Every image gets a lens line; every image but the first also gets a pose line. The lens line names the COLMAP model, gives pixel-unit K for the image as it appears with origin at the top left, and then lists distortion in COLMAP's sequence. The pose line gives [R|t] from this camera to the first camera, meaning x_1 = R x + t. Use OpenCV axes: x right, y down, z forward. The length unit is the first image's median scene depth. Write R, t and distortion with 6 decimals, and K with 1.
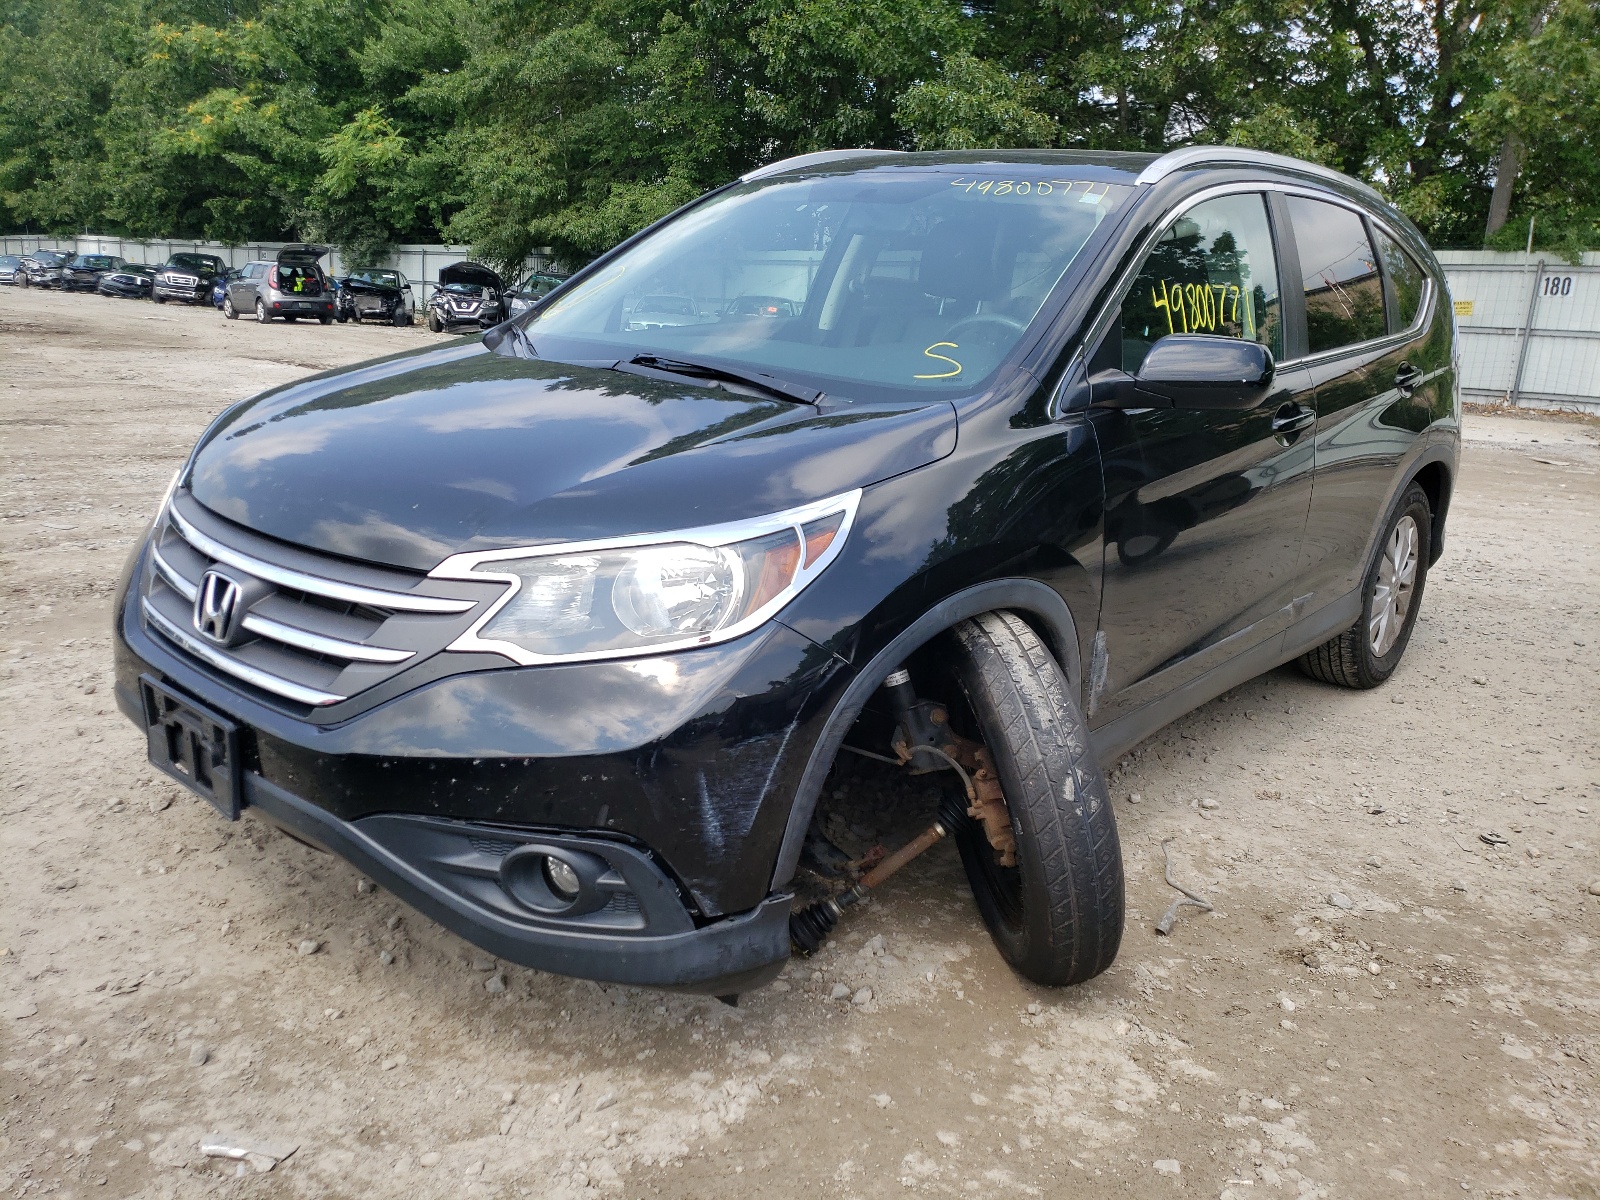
lens RADIAL K [[1347.8, 0, 800.0], [0, 1347.8, 600.0], [0, 0, 1]] dist [0.008812, 0.008533]
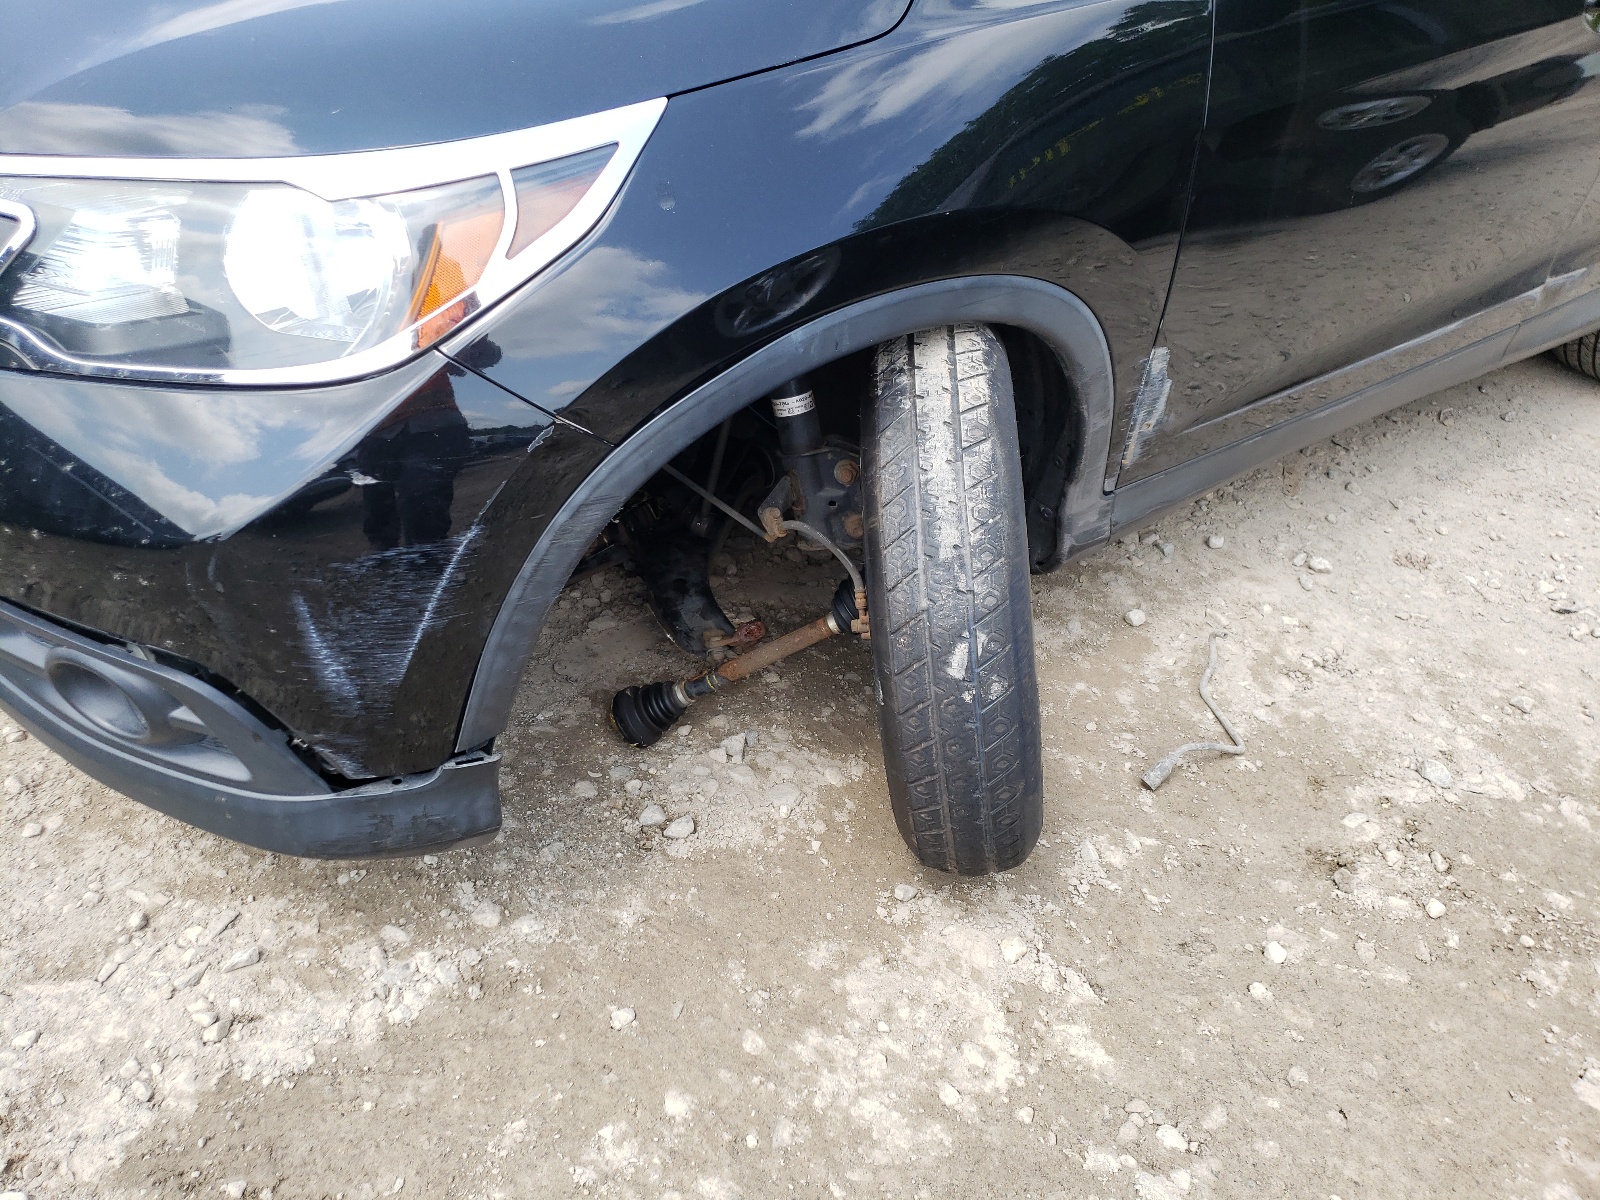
lens RADIAL K [[1306.5, 0, 800.0], [0, 1306.5, 600.0], [0, 0, 1]] dist [0.024469, -0.007284]
pose [[0.972958, 0.172311, -0.153823, 0.208769], [-0.102165, 0.918305, 0.382464, -0.107148], [0.207159, -0.356406, 0.911076, 0.425404]]
